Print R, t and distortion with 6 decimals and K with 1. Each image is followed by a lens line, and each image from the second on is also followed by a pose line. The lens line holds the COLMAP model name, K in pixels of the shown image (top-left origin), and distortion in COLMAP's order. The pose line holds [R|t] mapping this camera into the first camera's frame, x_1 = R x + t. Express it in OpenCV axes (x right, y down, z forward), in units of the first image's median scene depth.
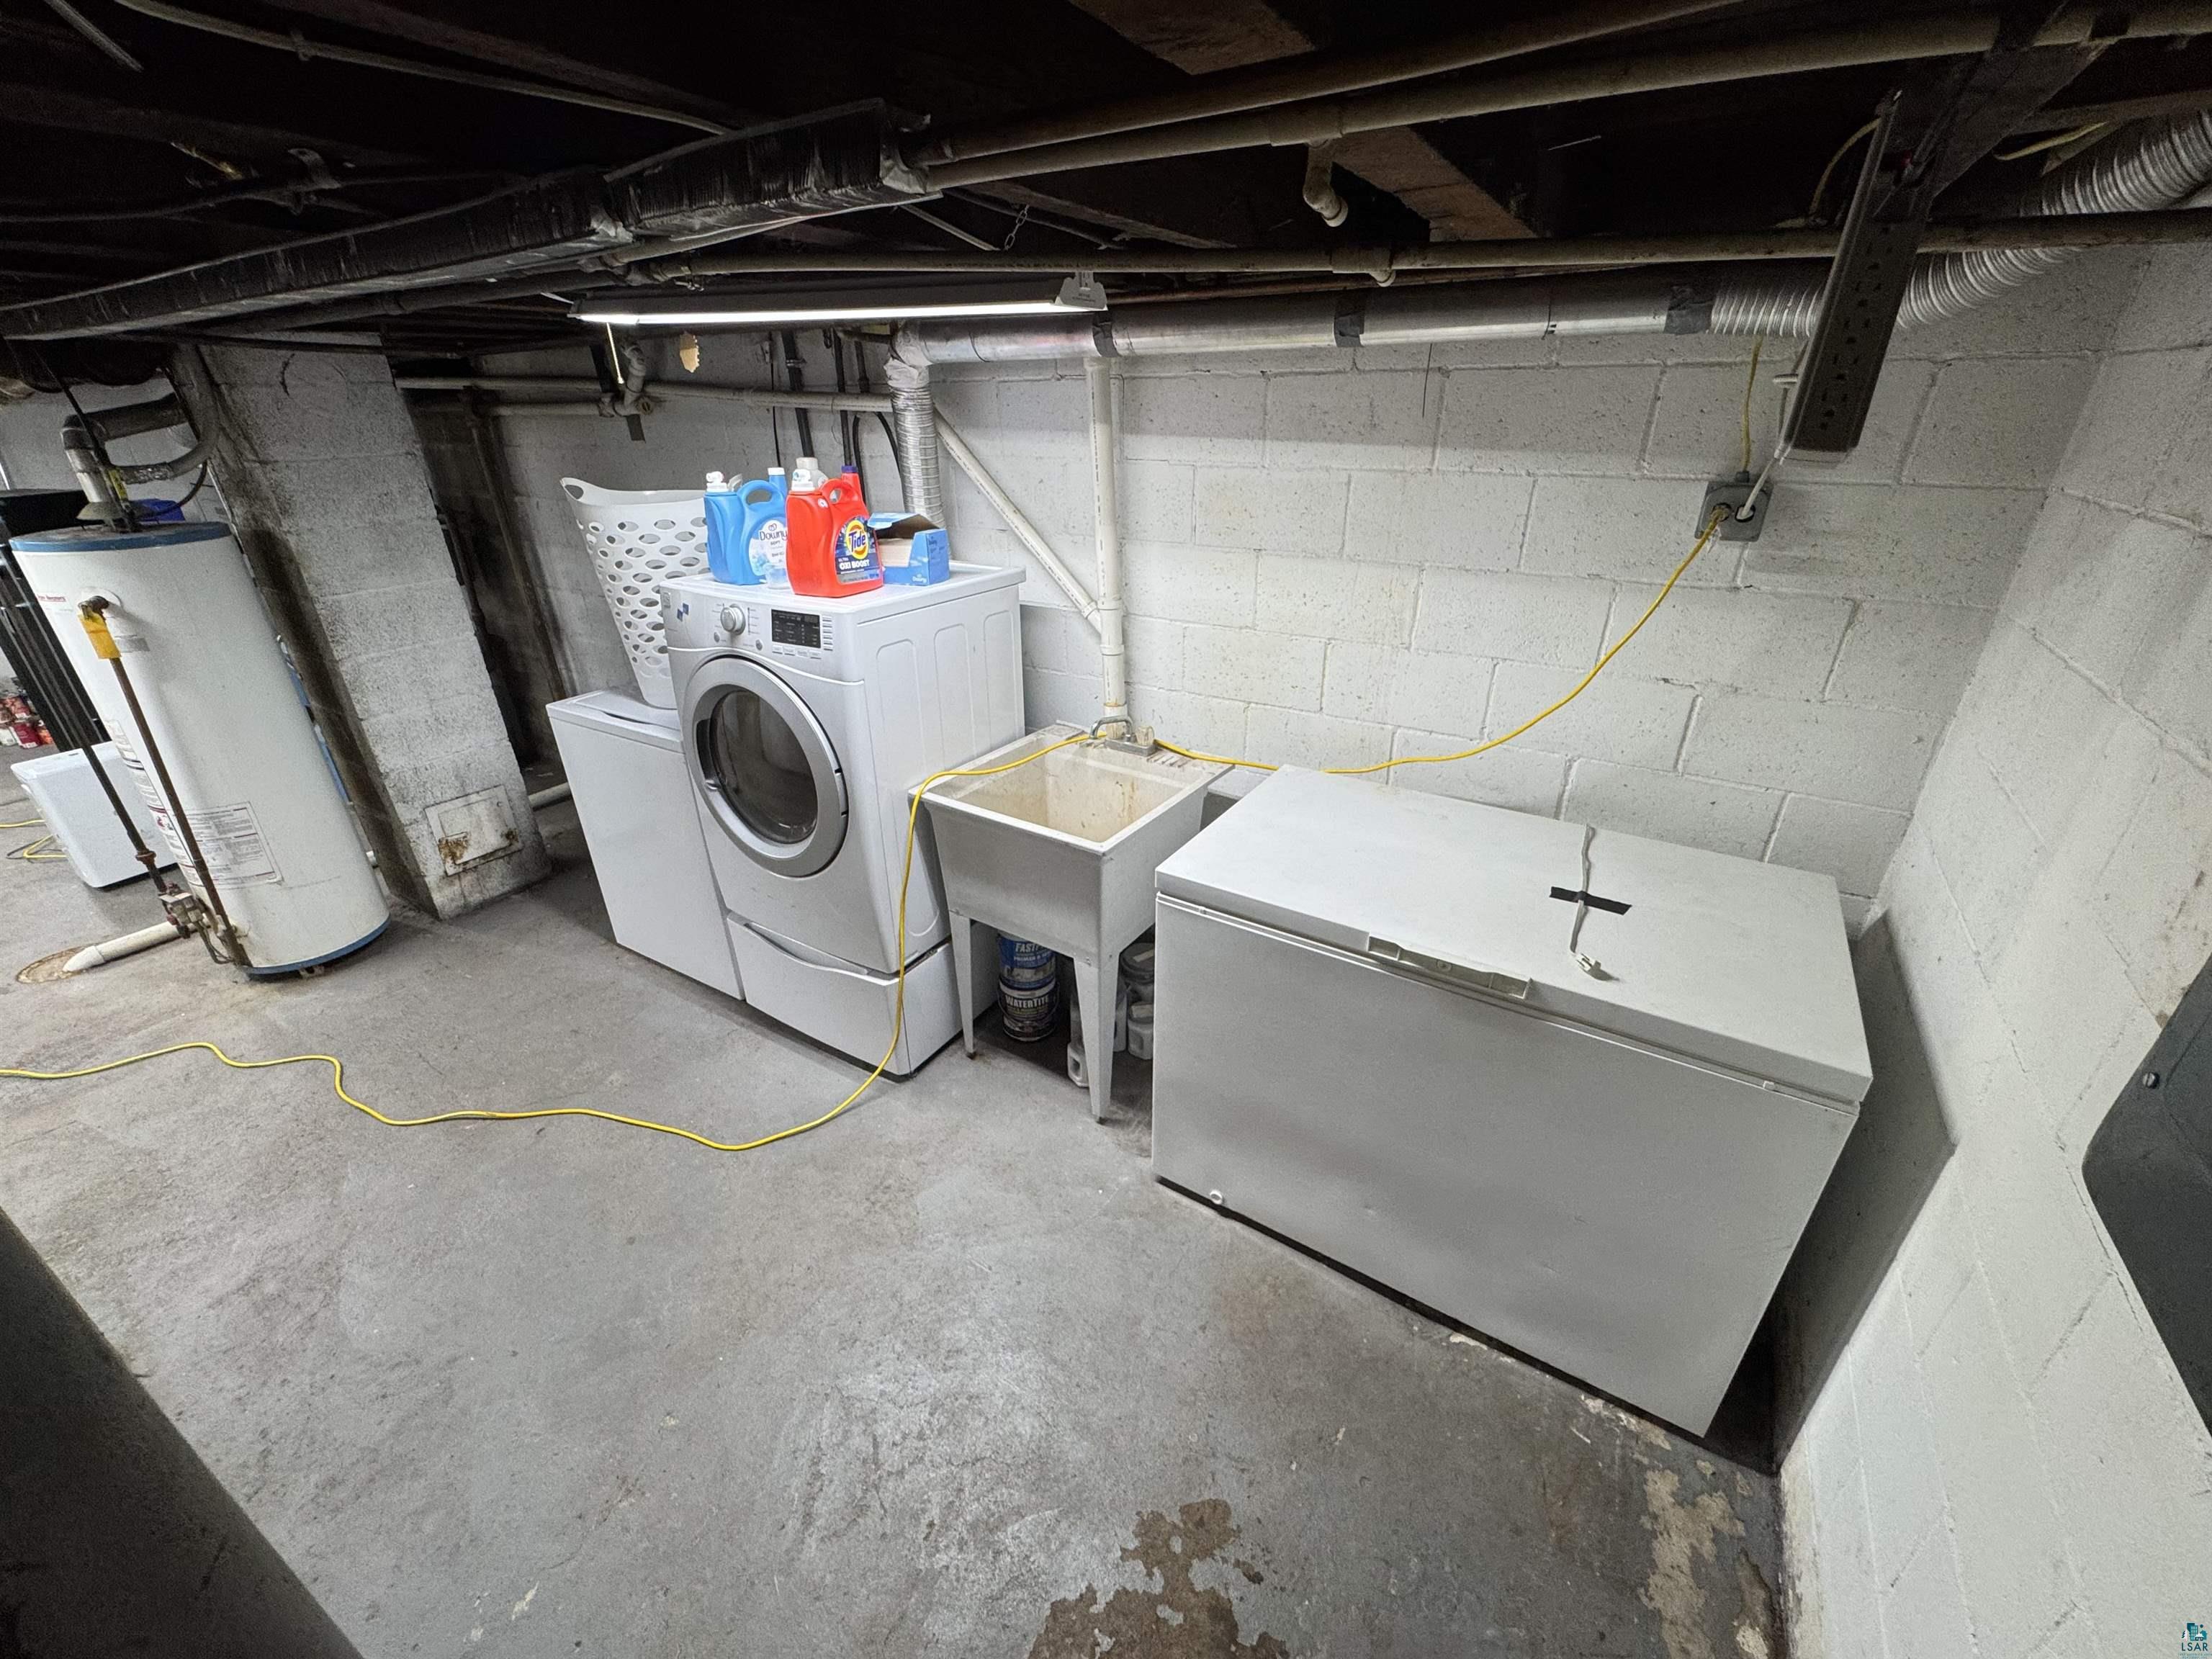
lens RADIAL K [[883.2, 0, 1104.4], [0, 883.2, 827.9], [0, 0, 1]] dist [-0.000565, -0.000028]
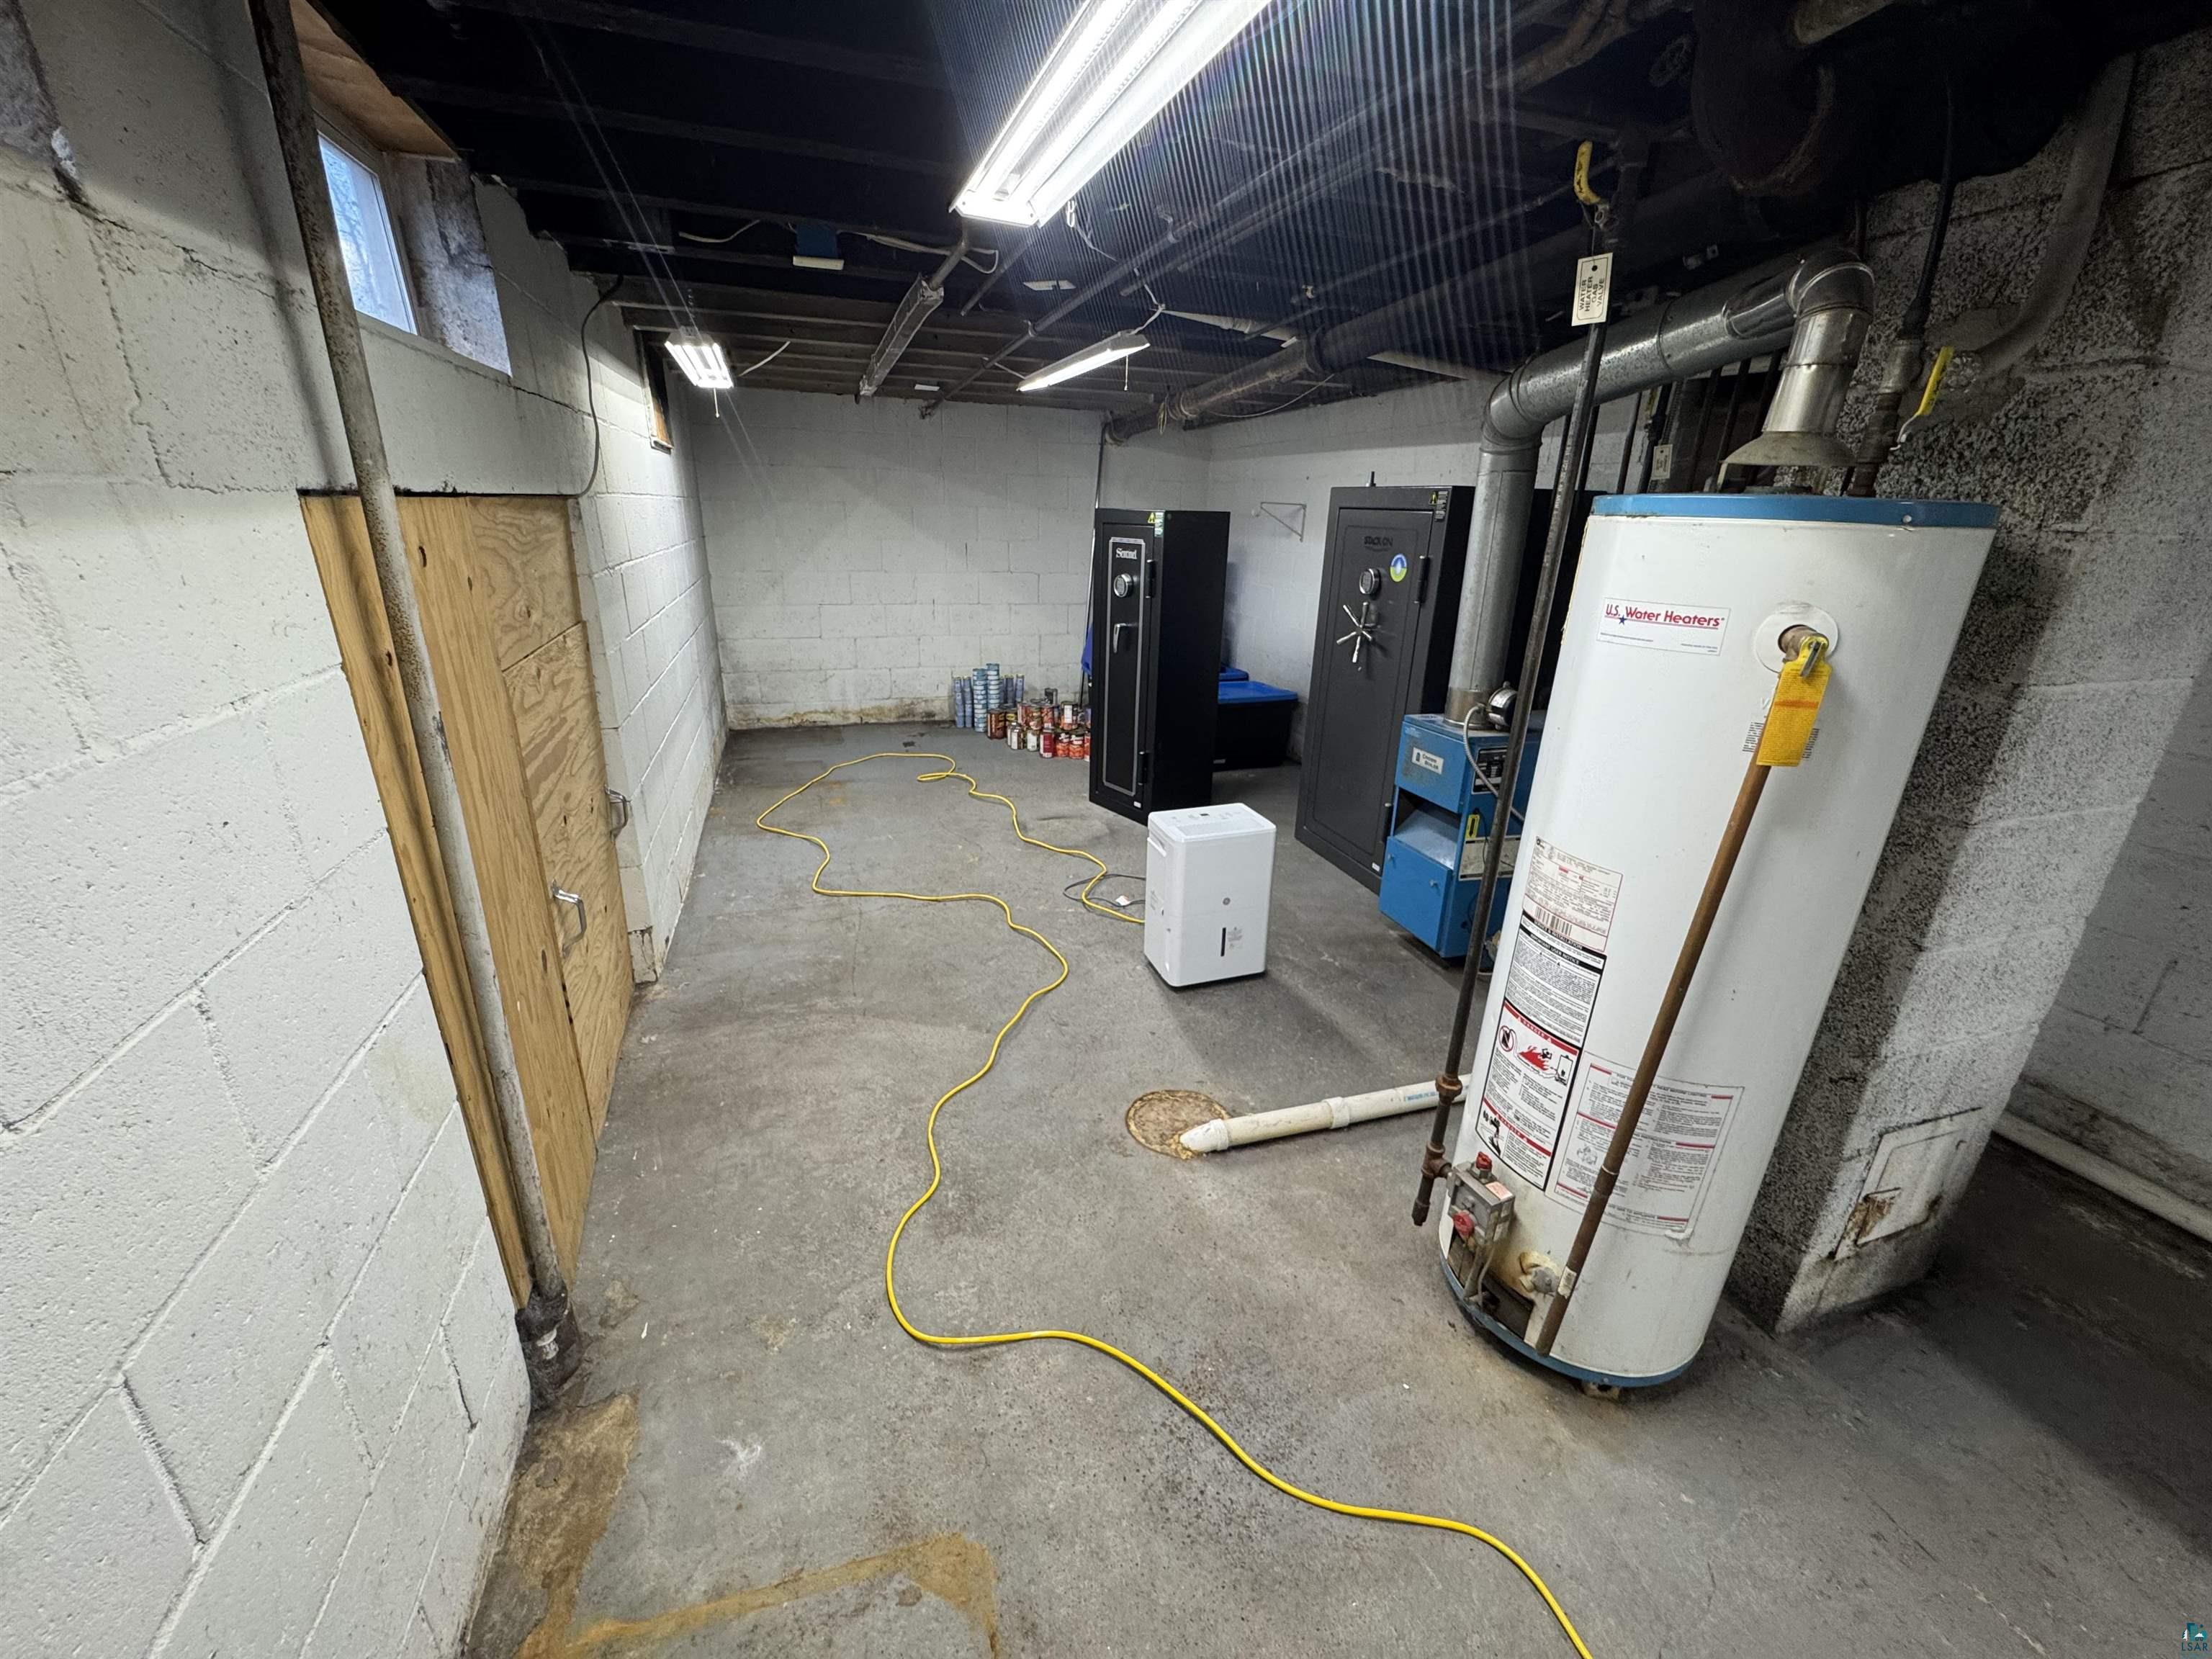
lens RADIAL K [[883.2, 0, 1104.4], [0, 883.2, 827.9], [0, 0, 1]] dist [-0.000565, -0.000028]
pose [[0.766830, 0.245528, -0.593033, -0.880862], [-0.302540, 0.953131, 0.003412, -0.055292], [0.566075, 0.176800, 0.805171, 0.371649]]
